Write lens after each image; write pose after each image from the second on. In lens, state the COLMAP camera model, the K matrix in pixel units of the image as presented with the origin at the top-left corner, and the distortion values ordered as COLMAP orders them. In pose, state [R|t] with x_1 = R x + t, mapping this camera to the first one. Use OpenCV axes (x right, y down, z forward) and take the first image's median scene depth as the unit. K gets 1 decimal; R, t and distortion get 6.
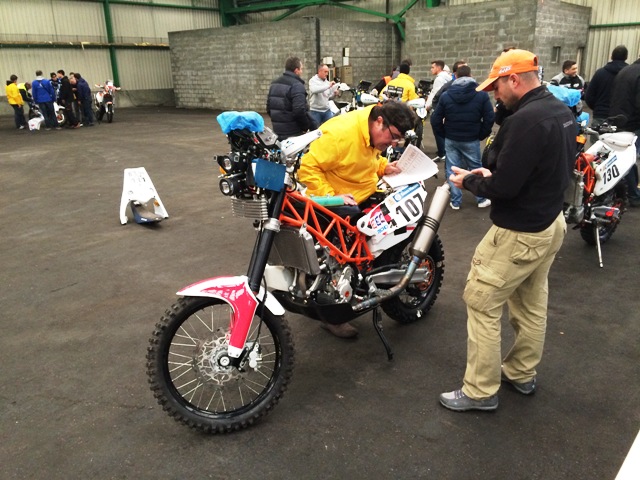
lens RADIAL K [[537.6, 0, 320.0], [0, 537.6, 240.0], [0, 0, 1]] dist [-0.003667, -0.004495]
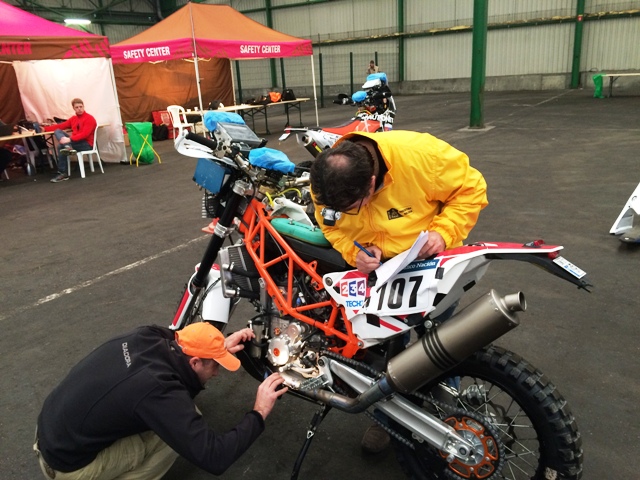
lens RADIAL K [[541.2, 0, 320.0], [0, 541.2, 240.0], [0, 0, 1]] dist [0.005737, 0.005406]
pose [[0.072976, 0.306063, -0.949210, 0.692935], [-0.240596, 0.929041, 0.281063, -0.259398], [0.967878, 0.207865, 0.141436, 0.804934]]
